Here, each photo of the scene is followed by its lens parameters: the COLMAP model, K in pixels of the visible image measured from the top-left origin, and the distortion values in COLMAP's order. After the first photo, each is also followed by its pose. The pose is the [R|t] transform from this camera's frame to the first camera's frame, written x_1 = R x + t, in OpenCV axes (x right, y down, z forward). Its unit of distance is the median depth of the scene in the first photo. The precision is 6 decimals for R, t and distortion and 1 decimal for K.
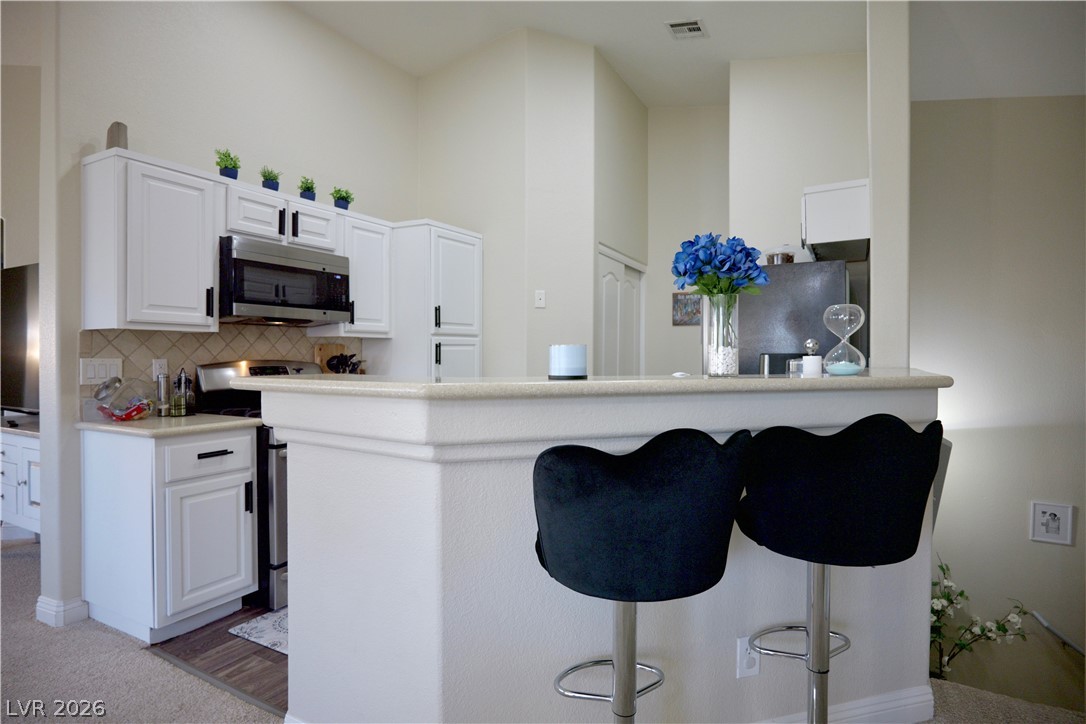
lens RADIAL K [[581.3, 0, 546.0], [0, 581.3, 358.9], [0, 0, 1]] dist [-0.022871, 0.012028]
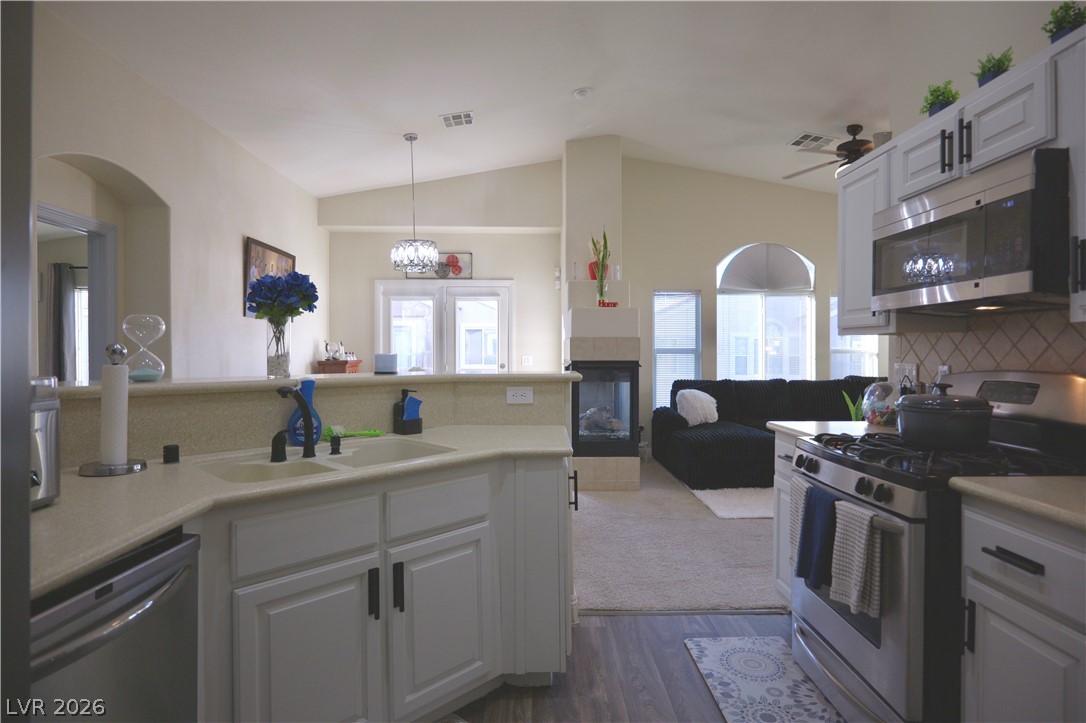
lens RADIAL K [[581.3, 0, 545.1], [0, 581.3, 357.9], [0, 0, 1]] dist [-0.022871, 0.012028]
pose [[-0.864933, 0.003806, -0.501874, 0.263134], [-0.003453, 0.999902, 0.013534, -0.019998], [0.501876, 0.013439, -0.864835, 1.457005]]
